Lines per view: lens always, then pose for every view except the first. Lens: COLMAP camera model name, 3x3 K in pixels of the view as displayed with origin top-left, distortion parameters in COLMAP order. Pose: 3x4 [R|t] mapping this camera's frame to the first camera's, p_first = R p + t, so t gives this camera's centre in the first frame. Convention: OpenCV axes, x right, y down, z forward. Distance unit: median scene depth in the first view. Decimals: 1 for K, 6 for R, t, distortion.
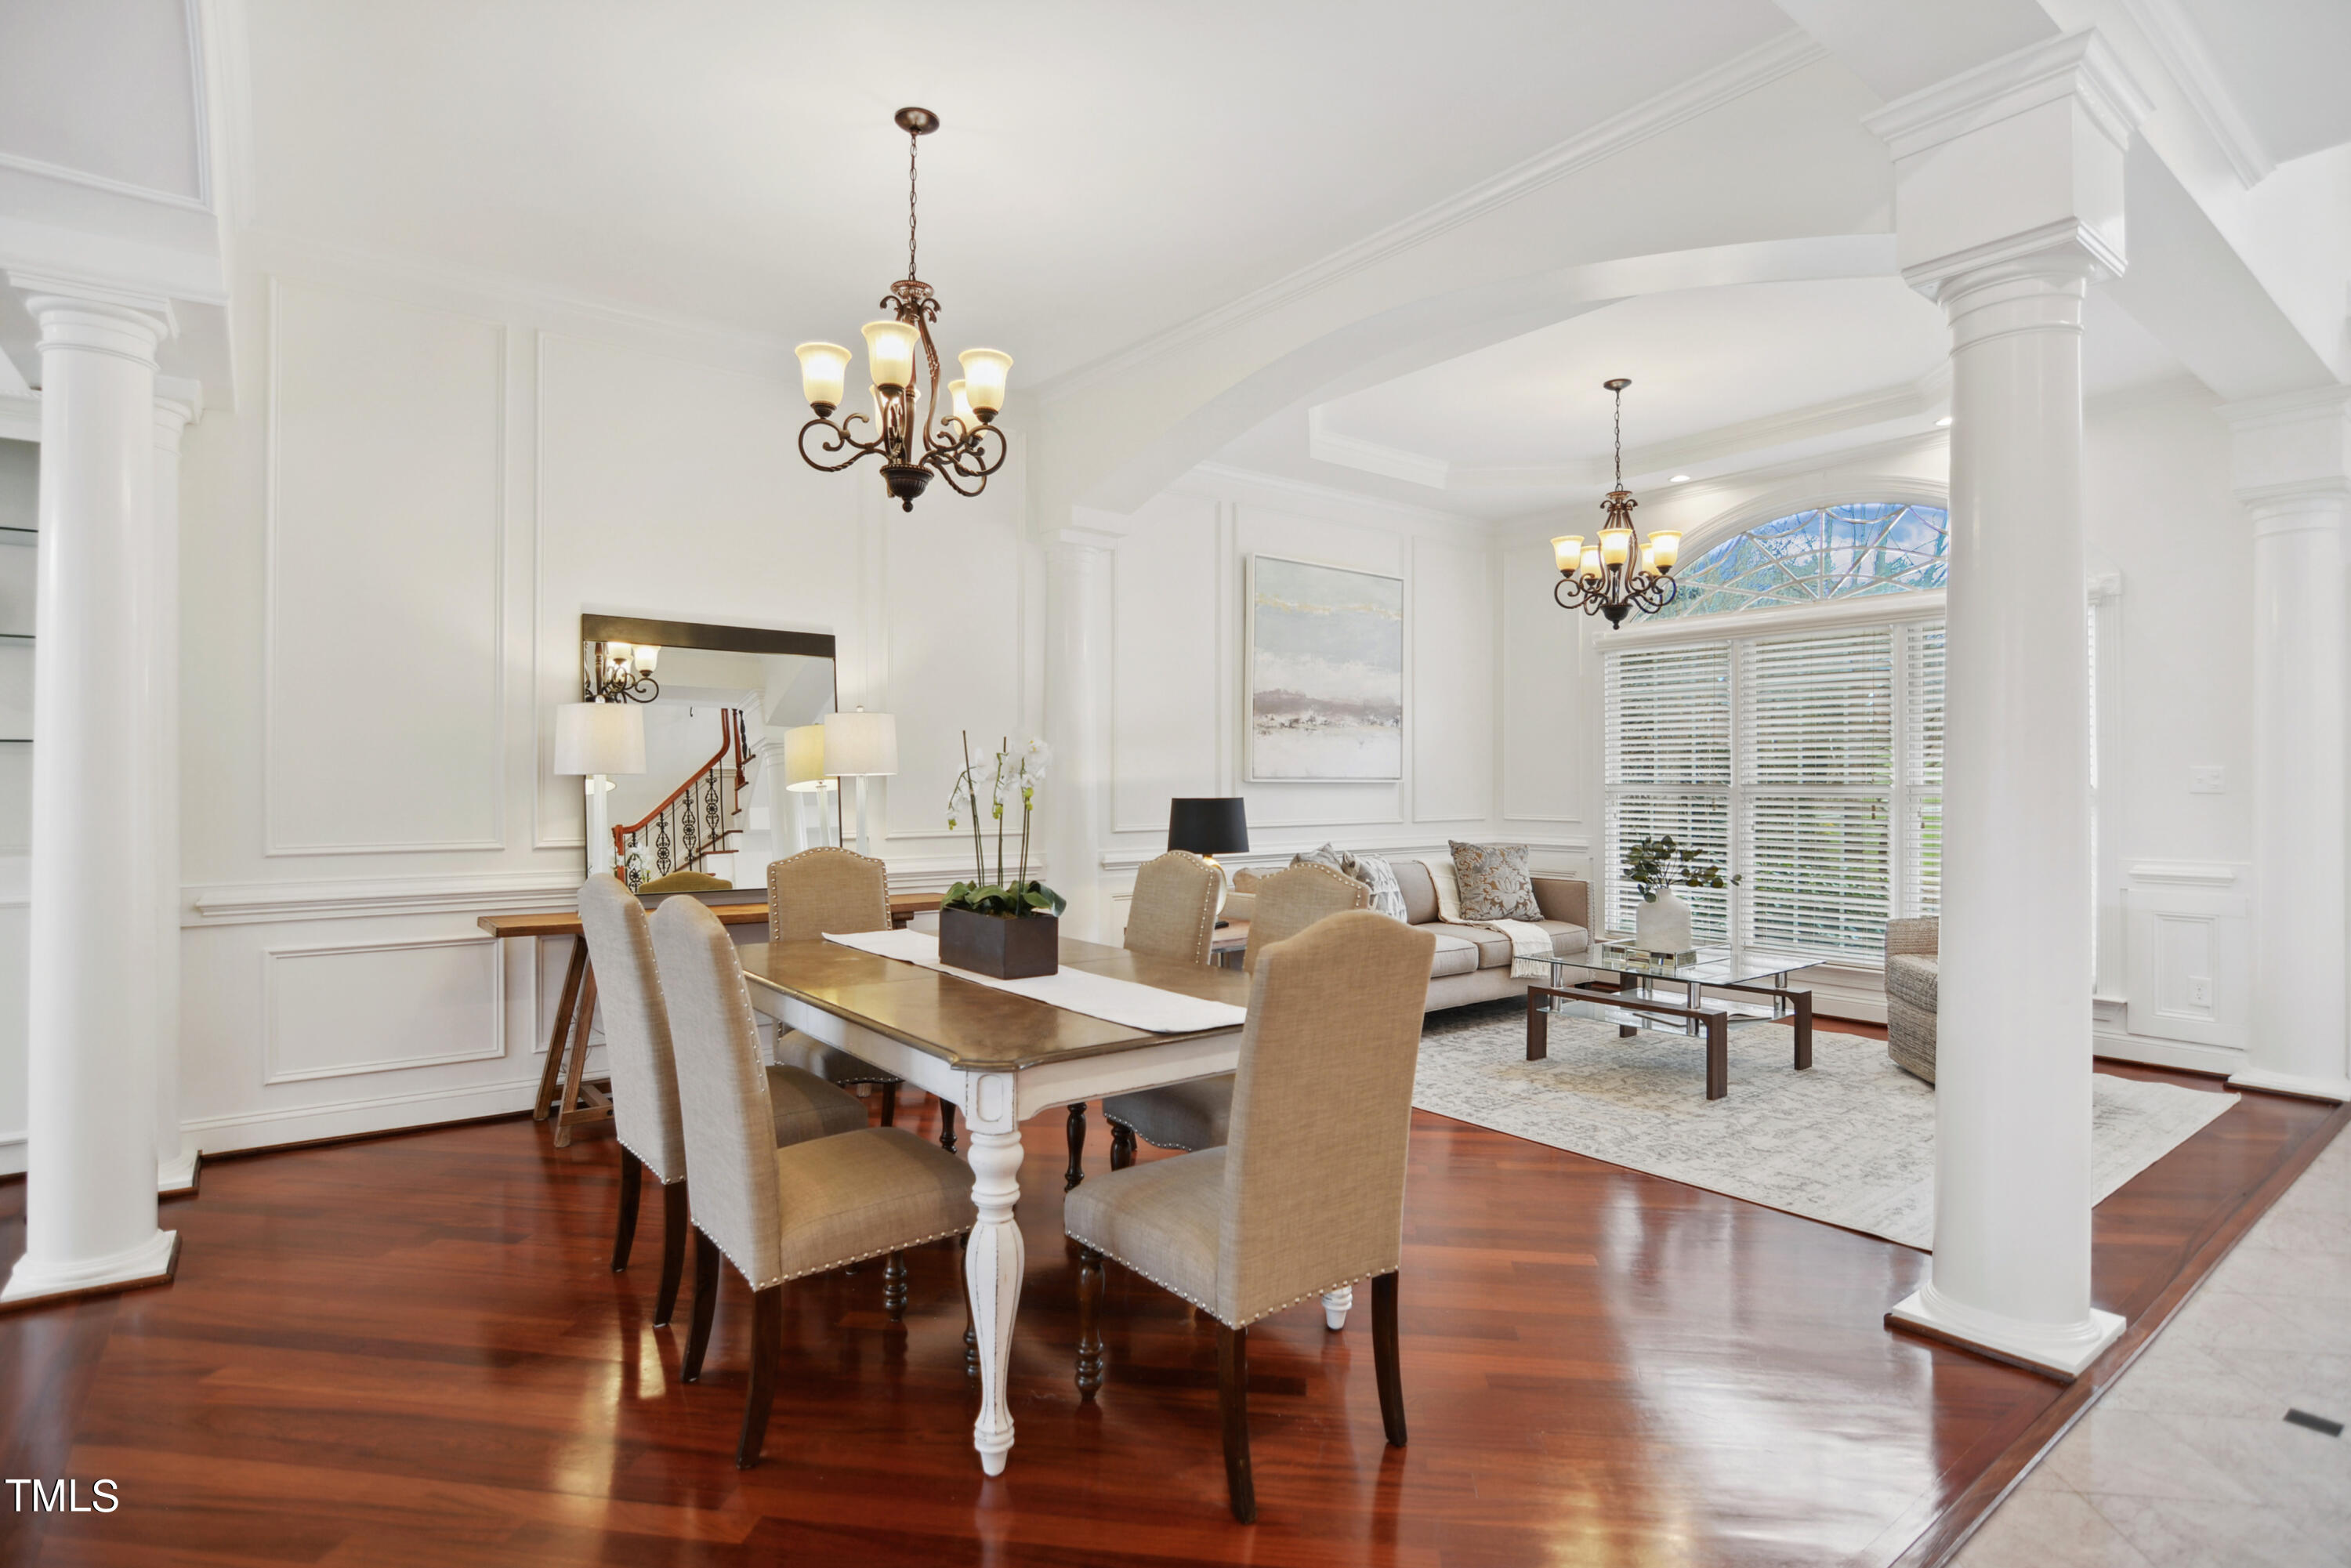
lens RADIAL K [[1187.6, 0, 1175.5], [0, 1187.6, 784.0], [0, 0, 1]] dist [0.000643, 0.005916]
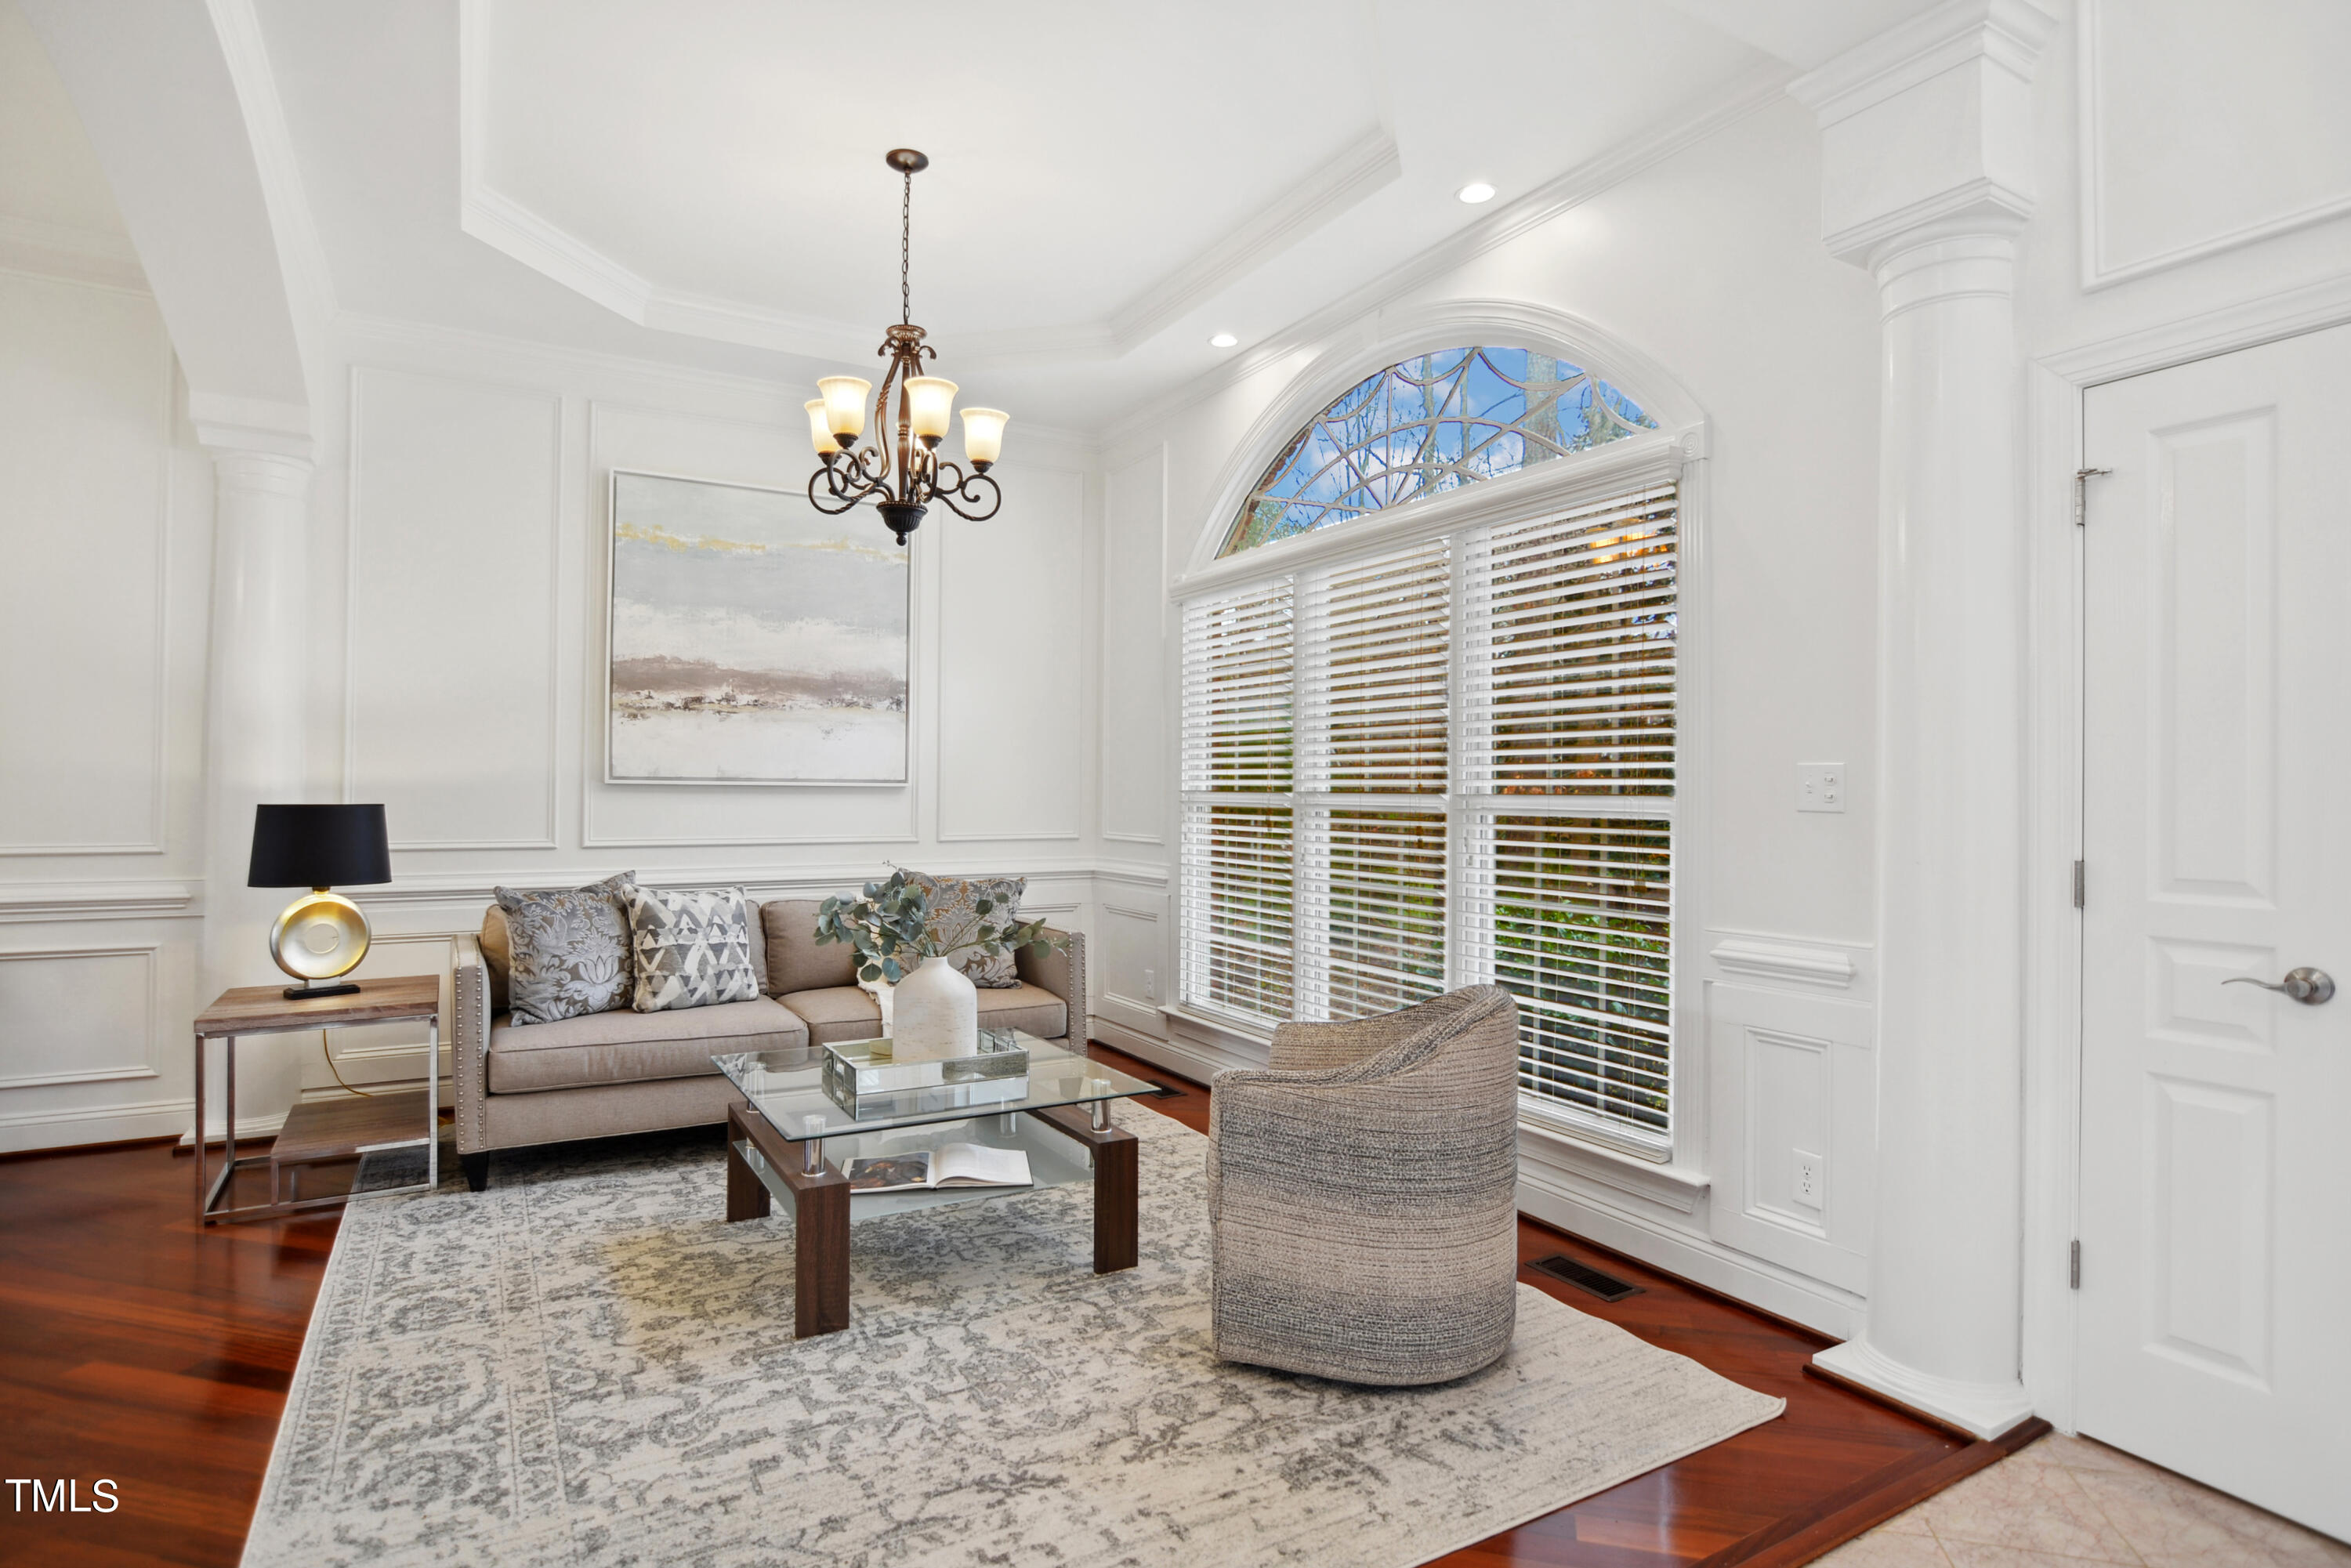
lens RADIAL K [[1218.2, 0, 1148.4], [0, 1218.2, 784.8], [0, 0, 1]] dist [-0.010708, 0.000703]
pose [[0.987620, 0.007470, -0.156685, 0.599442], [-0.008709, 0.999936, -0.007224, 0.001937], [0.156621, 0.008500, 0.987622, 0.378179]]
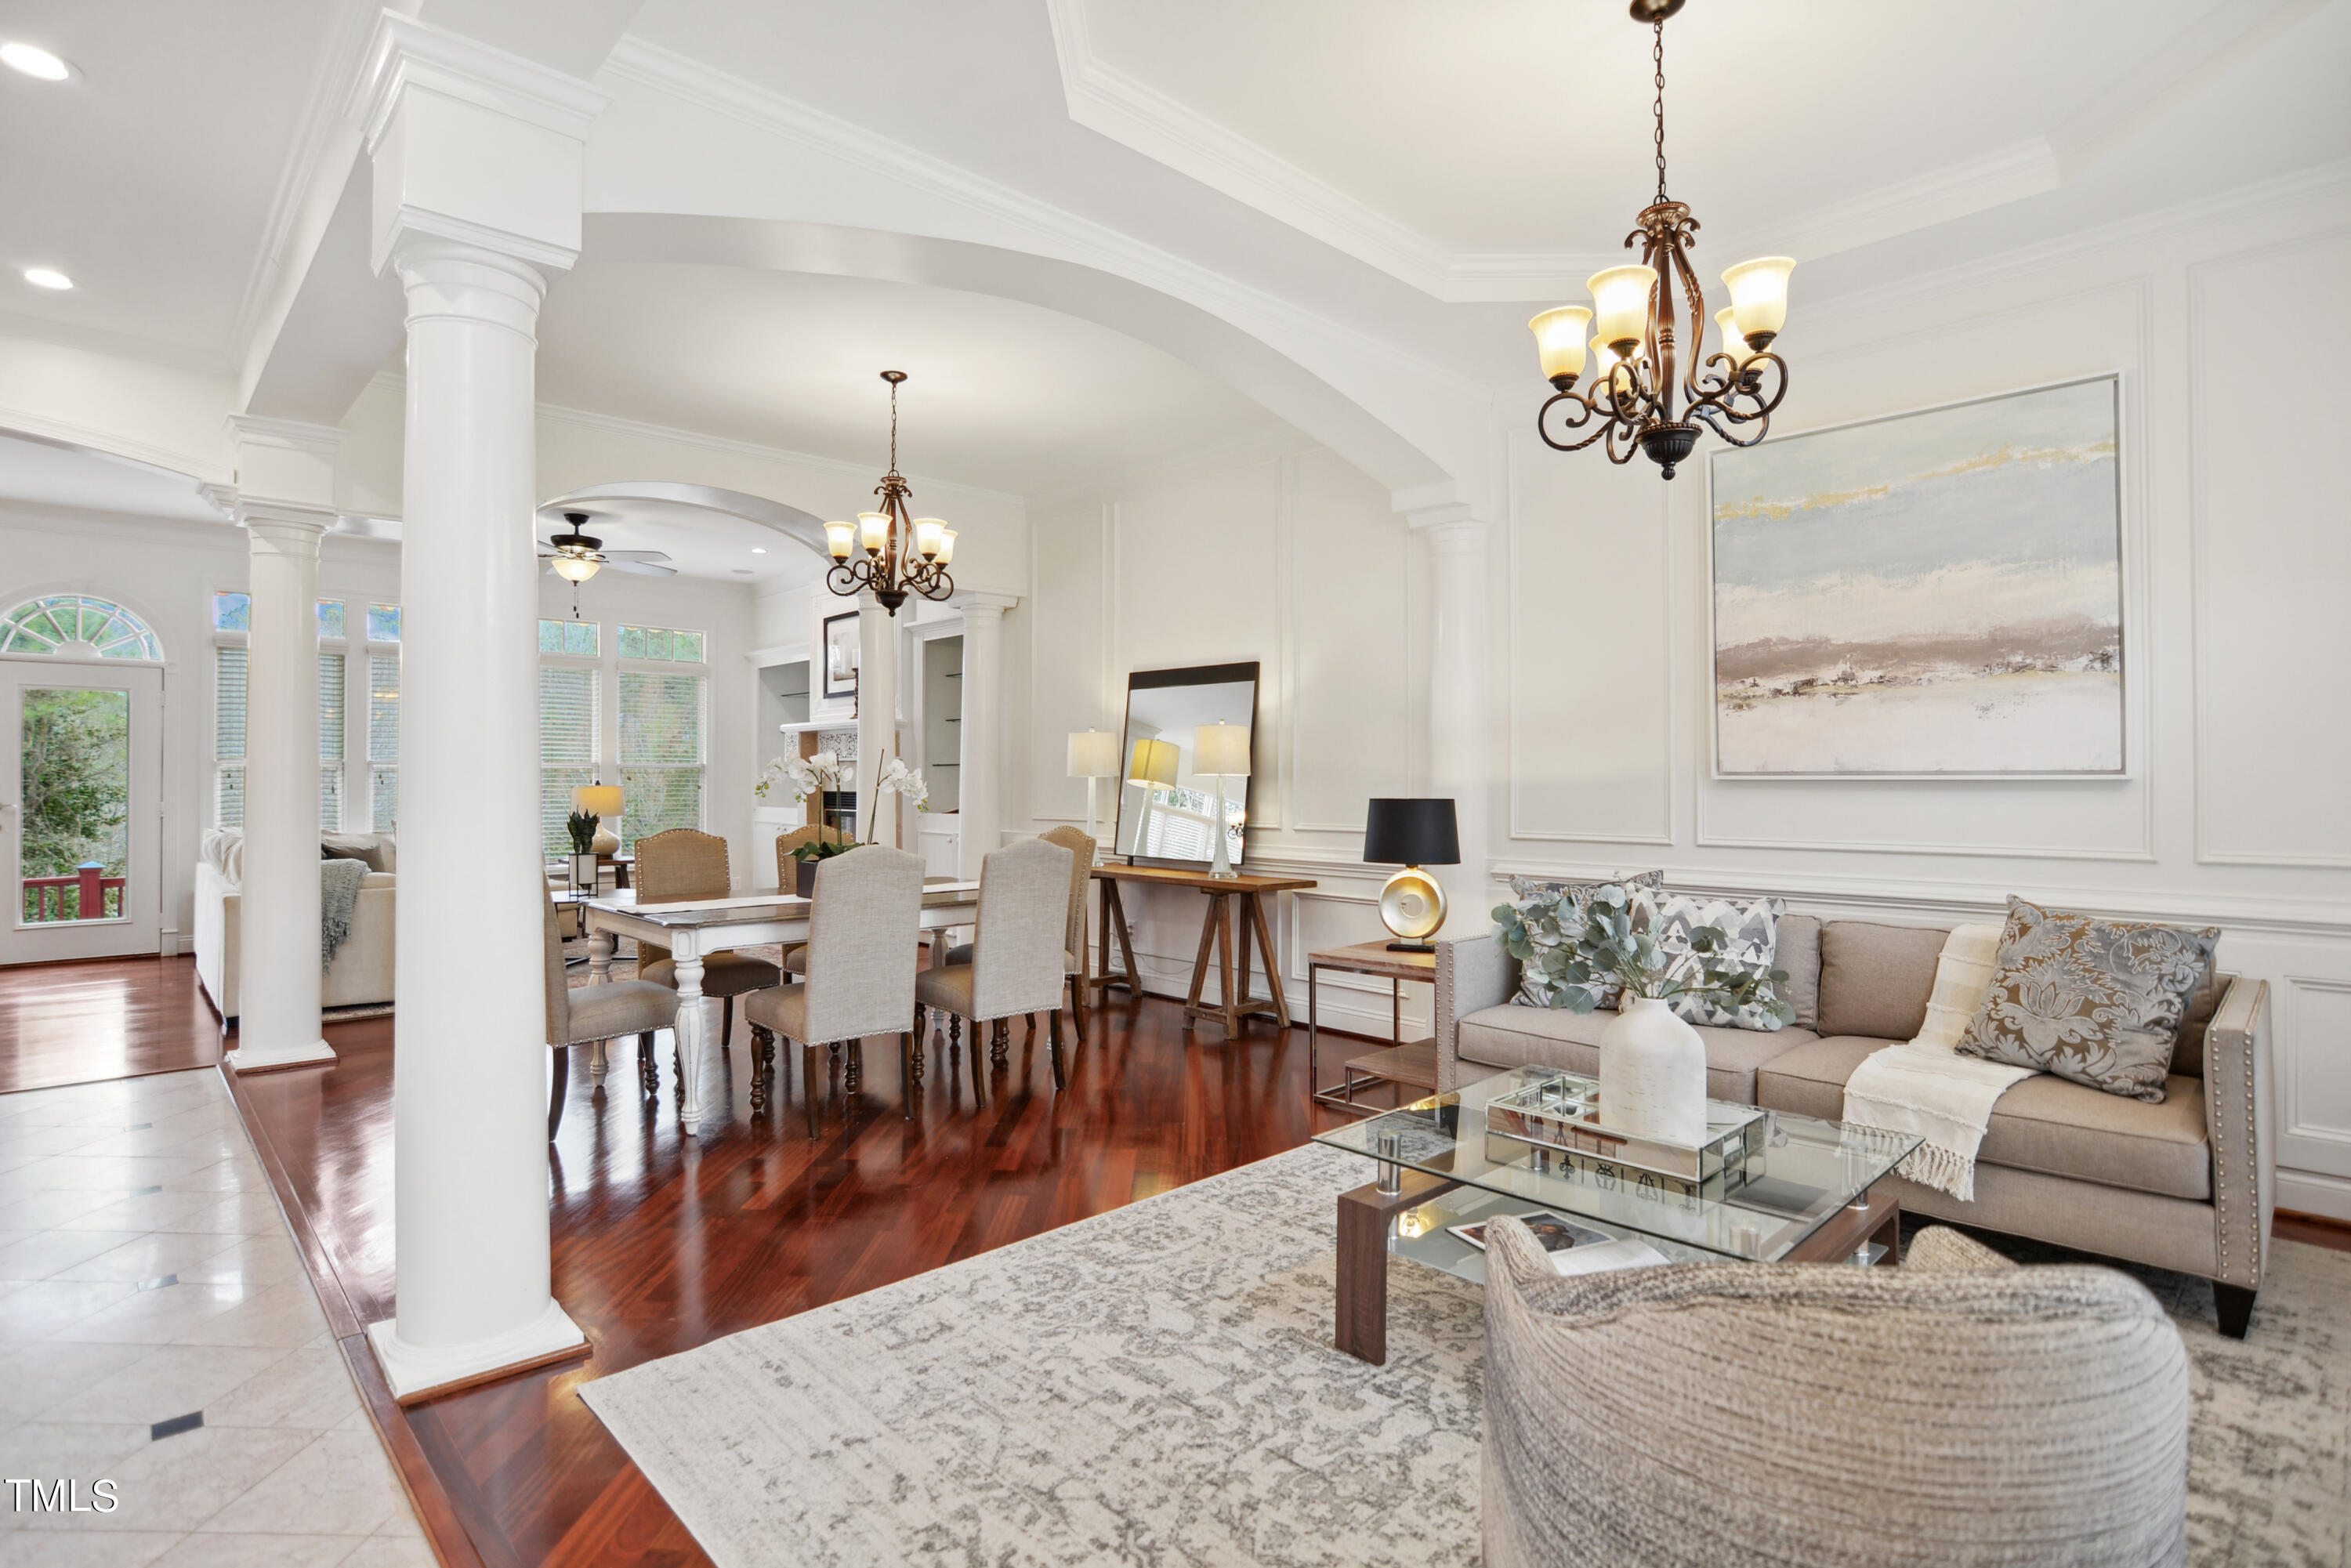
lens RADIAL K [[1155.8, 0, 1162.0], [0, 1155.8, 775.5], [0, 0, 1]] dist [-0.038799, 0.014477]
pose [[0.084798, -0.005087, -0.996385, 0.831231], [-0.002708, 0.999982, -0.005336, 0.000499], [0.996394, 0.003150, 0.084783, 0.738014]]
